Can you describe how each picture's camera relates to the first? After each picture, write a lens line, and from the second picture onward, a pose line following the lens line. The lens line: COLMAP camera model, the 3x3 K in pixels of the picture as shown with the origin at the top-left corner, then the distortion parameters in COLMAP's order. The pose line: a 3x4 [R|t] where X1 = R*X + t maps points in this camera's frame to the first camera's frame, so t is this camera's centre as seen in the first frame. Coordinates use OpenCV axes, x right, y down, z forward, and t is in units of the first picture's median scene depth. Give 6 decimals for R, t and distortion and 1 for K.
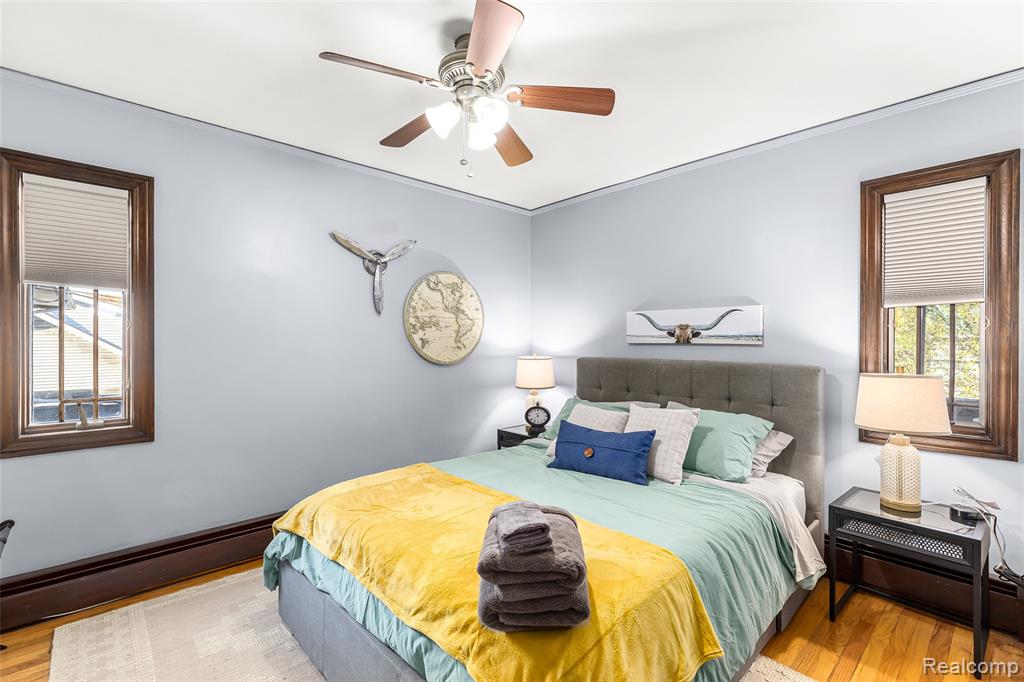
lens RADIAL K [[469.4, 0, 523.3], [0, 469.4, 343.7], [0, 0, 1]] dist [0.005692, 0.000115]
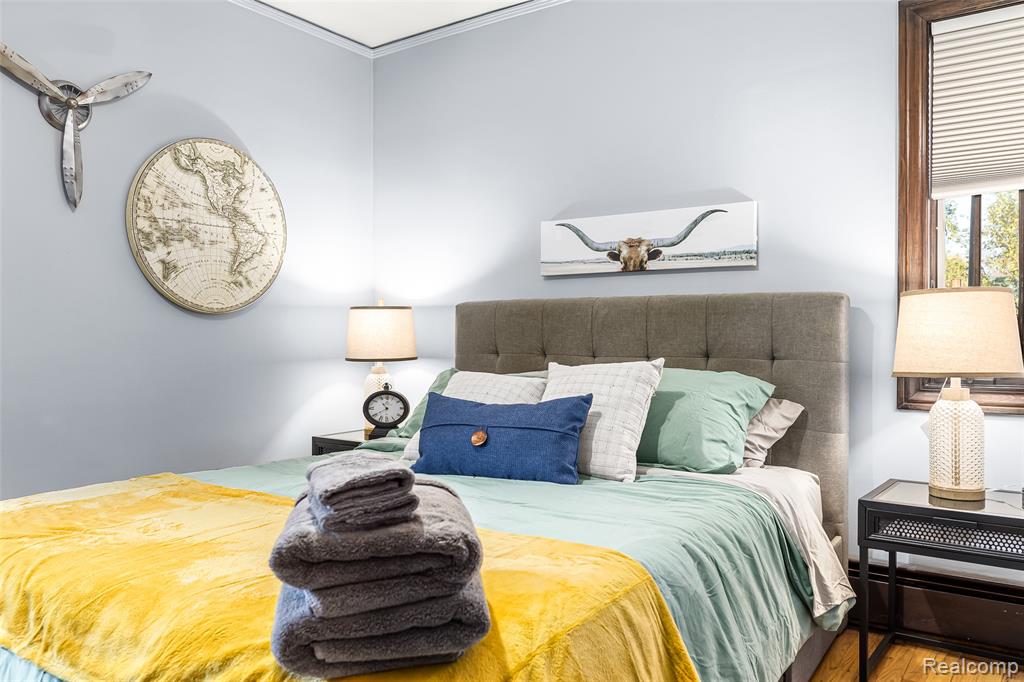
lens RADIAL K [[797.2, 0, 533.3], [0, 797.2, 342.5], [0, 0, 1]] dist [0.007646, -0.002920]
pose [[0.976949, -0.002629, 0.213459, -0.001721], [0.002844, 0.999996, -0.000702, 0.119659], [-0.213456, 0.001293, 0.976952, 0.046443]]
